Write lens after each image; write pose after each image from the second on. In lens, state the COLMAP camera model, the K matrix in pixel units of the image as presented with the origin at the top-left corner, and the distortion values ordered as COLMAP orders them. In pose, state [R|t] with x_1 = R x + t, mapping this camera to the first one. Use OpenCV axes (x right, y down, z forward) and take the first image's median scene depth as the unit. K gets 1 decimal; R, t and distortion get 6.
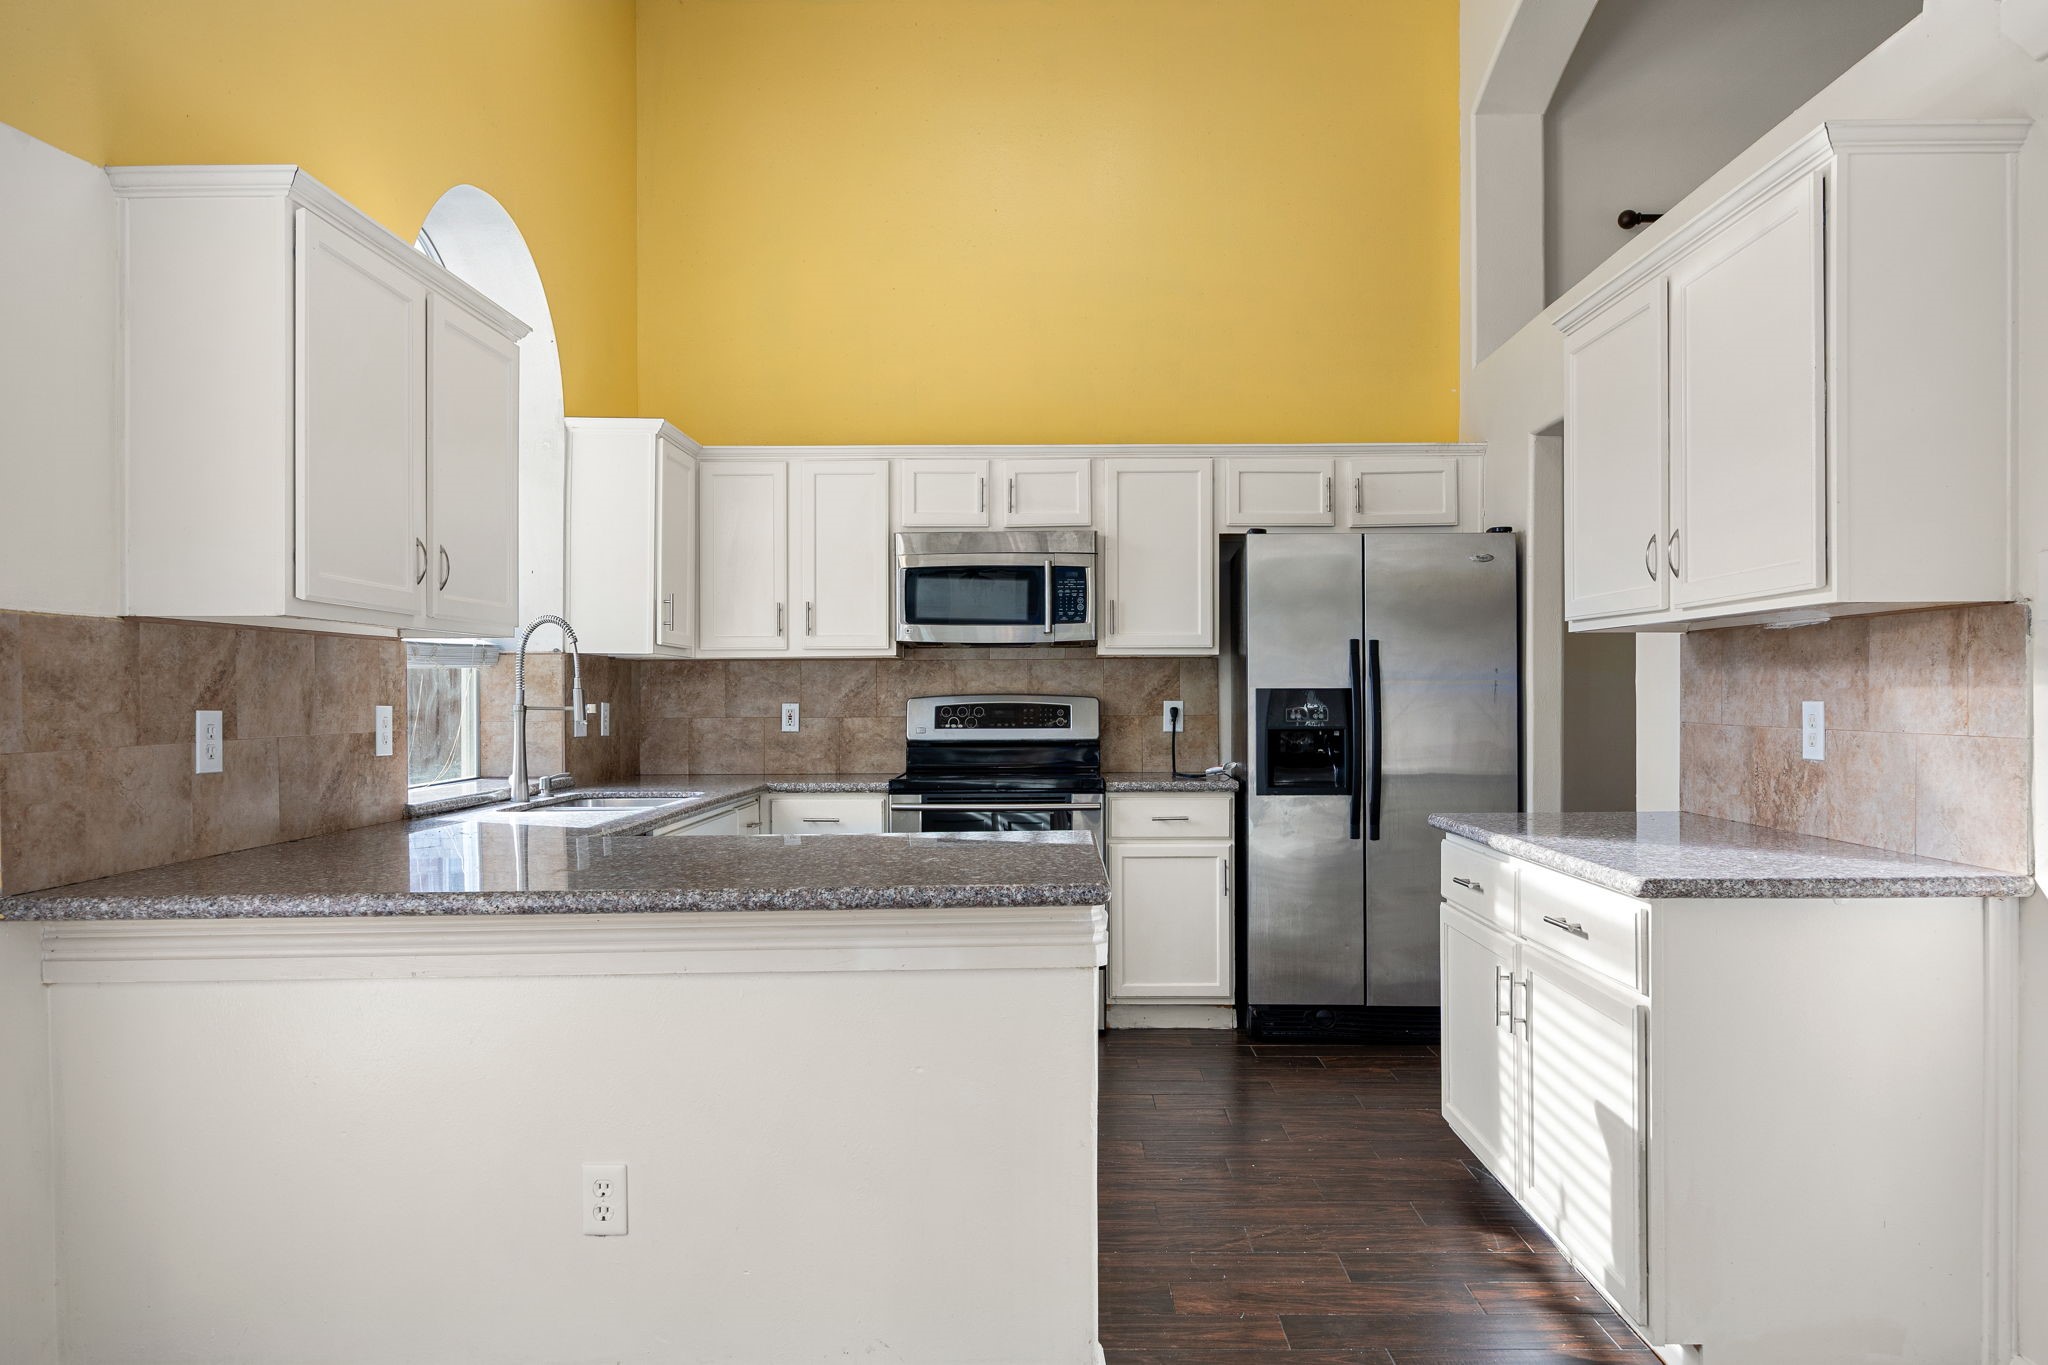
lens RADIAL K [[1419.9, 0, 1036.0], [0, 1419.9, 684.9], [0, 0, 1]] dist [-0.034253, -0.000427]
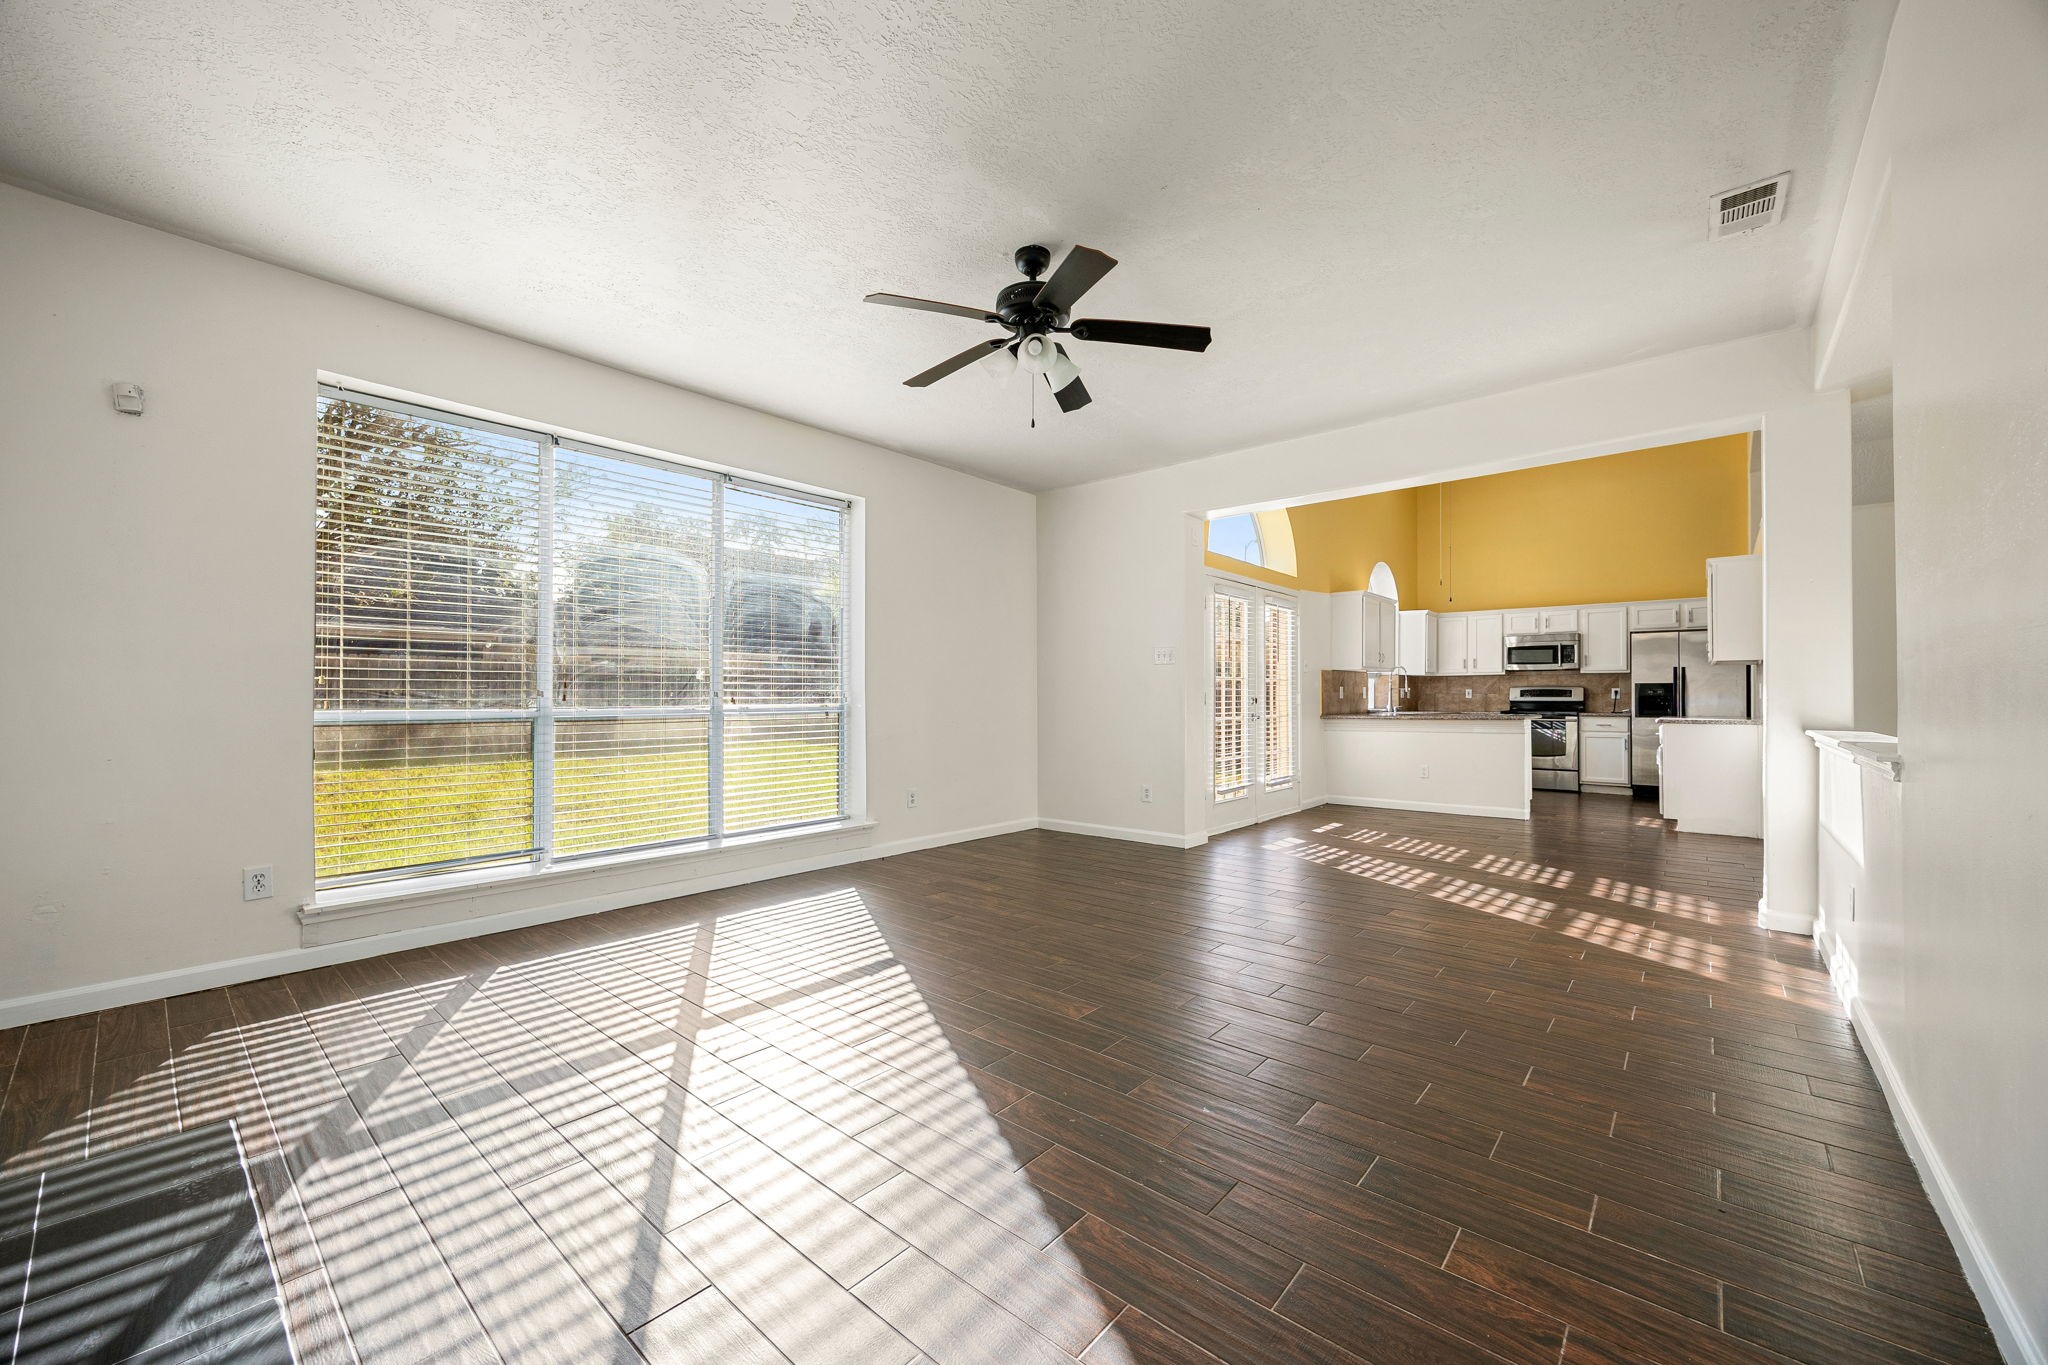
lens RADIAL K [[782.8, 0, 1036.6], [0, 782.8, 695.5], [0, 0, 1]] dist [-0.000841, 0.000000]
pose [[0.769863, 0.003496, -0.638200, 0.230442], [-0.000090, 0.999986, 0.005368, 0.019943], [0.638210, -0.004075, 0.769852, -1.116303]]
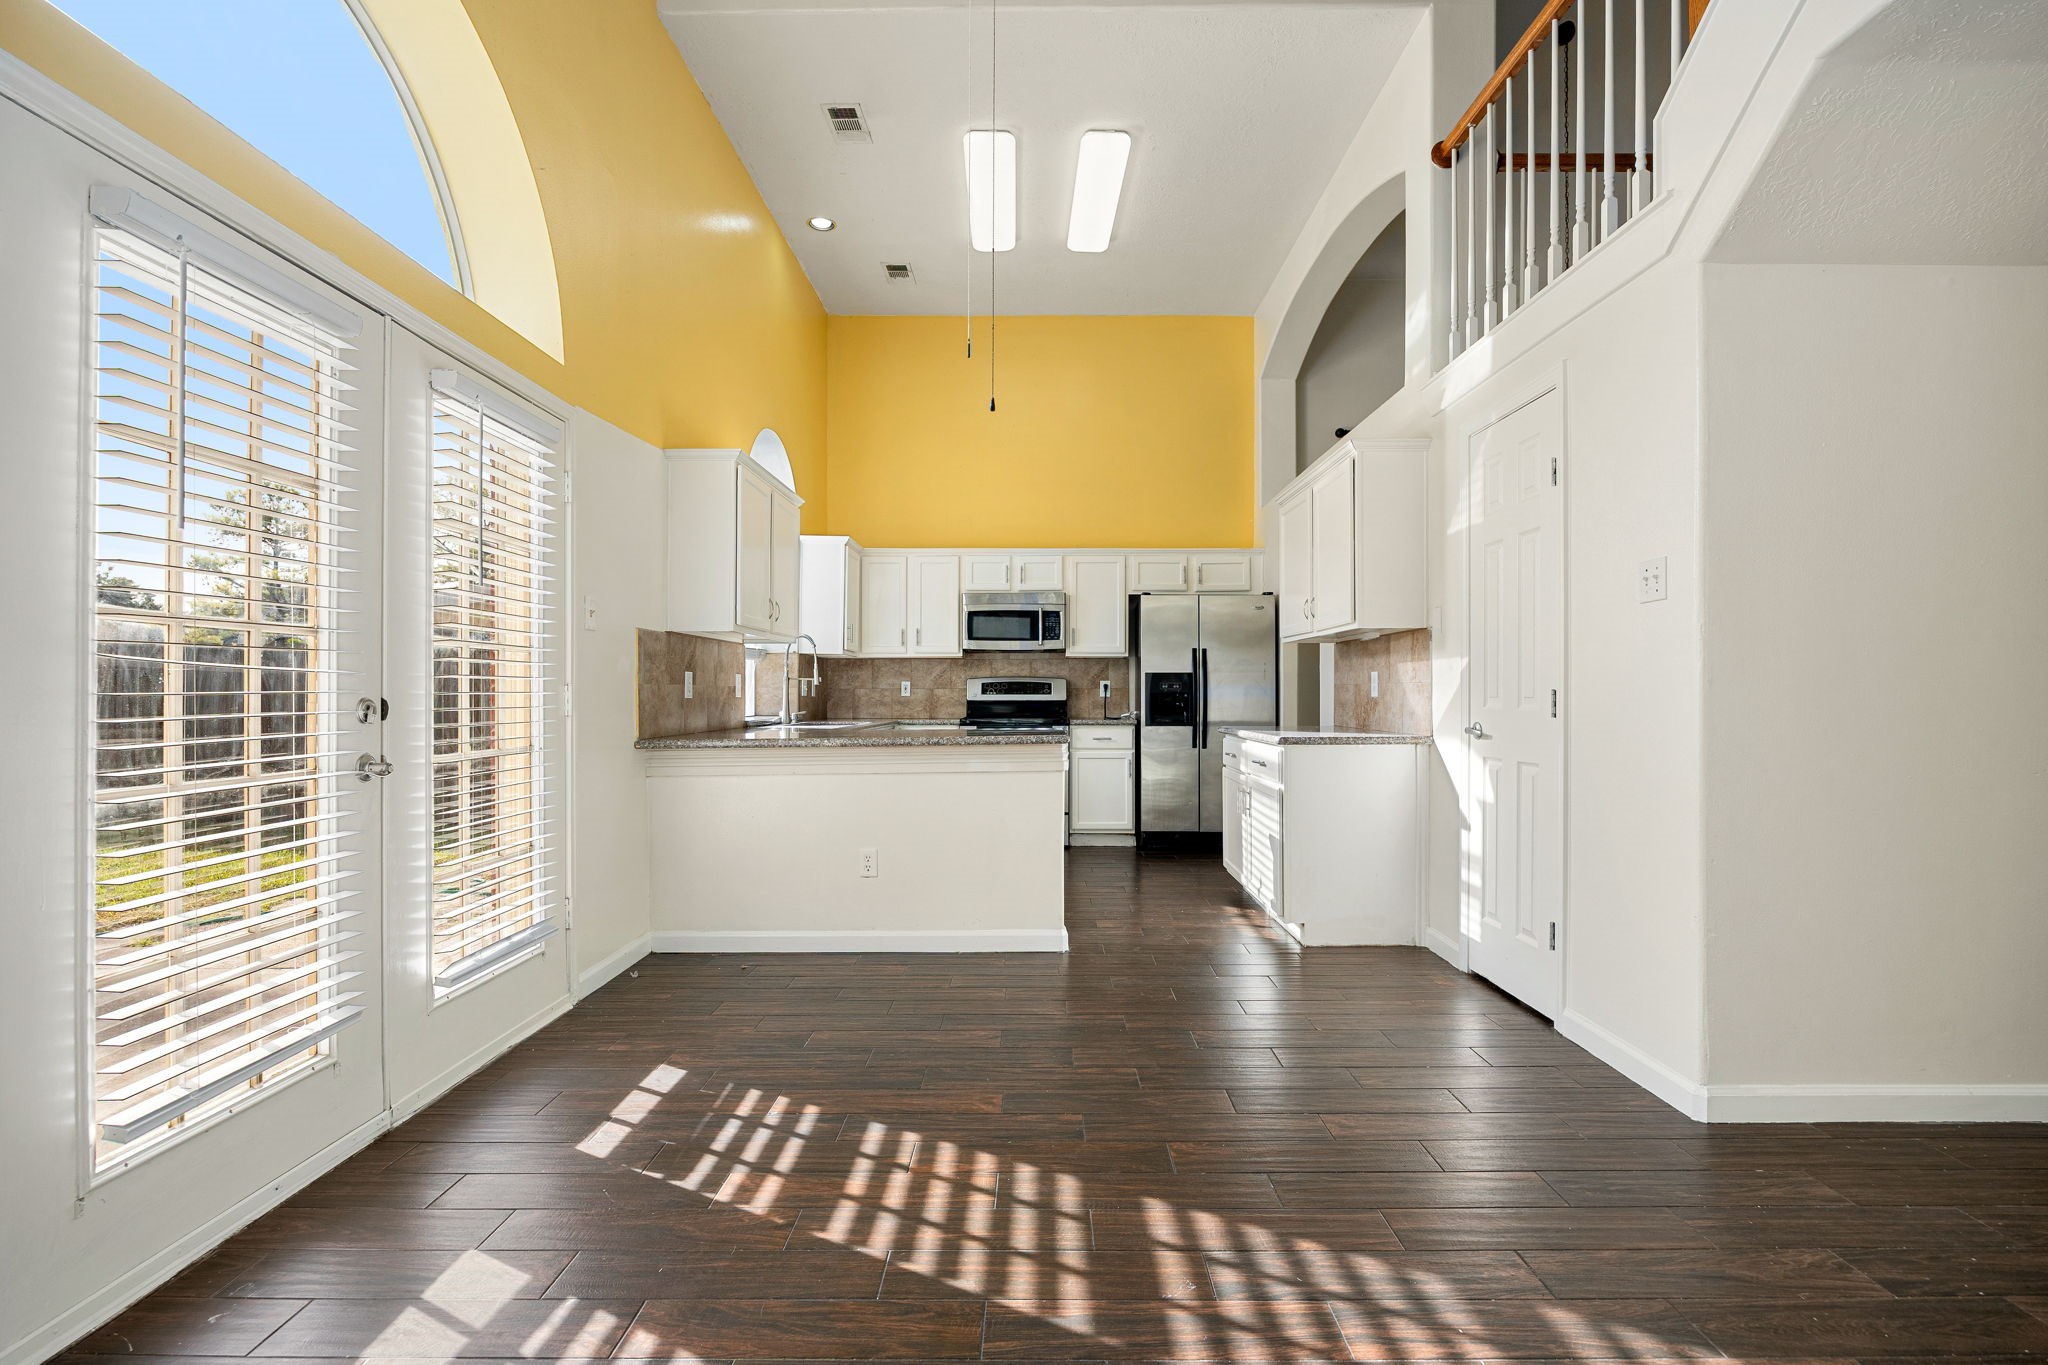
lens RADIAL K [[964.7, 0, 1030.9], [0, 964.7, 696.9], [0, 0, 1]] dist [0.002948, -0.000392]
pose [[0.999981, 0.003148, 0.005342, -0.011911], [-0.003196, 0.999954, 0.009077, 0.023893], [-0.005313, -0.009094, 0.999945, -0.342001]]
